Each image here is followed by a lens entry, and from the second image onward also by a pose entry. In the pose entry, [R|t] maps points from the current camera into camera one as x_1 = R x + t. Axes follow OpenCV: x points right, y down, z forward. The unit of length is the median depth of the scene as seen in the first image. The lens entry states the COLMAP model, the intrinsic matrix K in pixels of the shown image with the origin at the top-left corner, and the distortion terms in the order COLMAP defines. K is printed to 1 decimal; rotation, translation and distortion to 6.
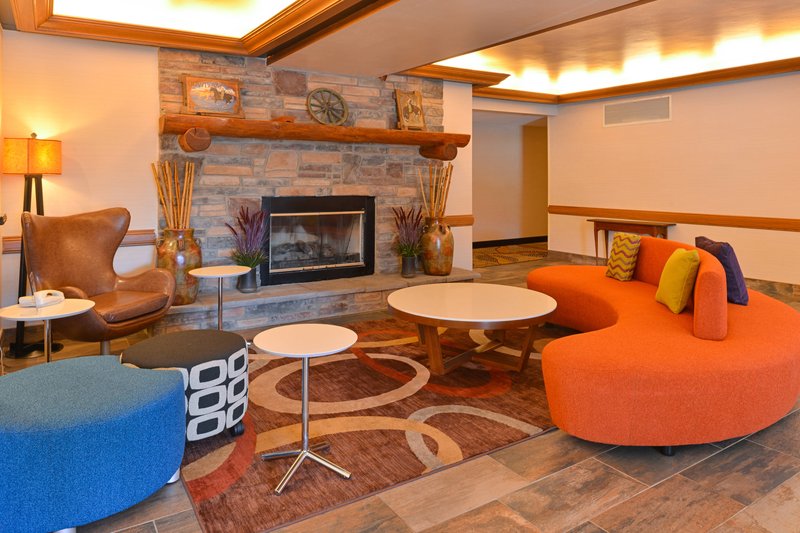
lens RADIAL K [[552.0, 0, 403.5], [0, 552.0, 262.4], [0, 0, 1]] dist [-0.013348, -0.001077]
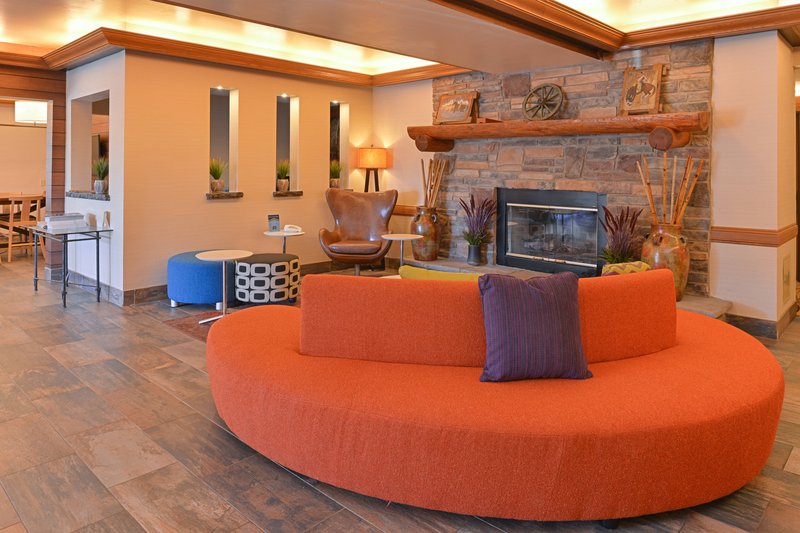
lens RADIAL K [[552.0, 0, 404.5], [0, 552.0, 269.3], [0, 0, 1]] dist [-0.013348, -0.001077]
pose [[0.218603, 0.172497, -0.960446, 0.826973], [-0.155603, 0.977820, 0.140201, -0.080785], [0.963328, 0.118800, 0.240596, 0.534344]]
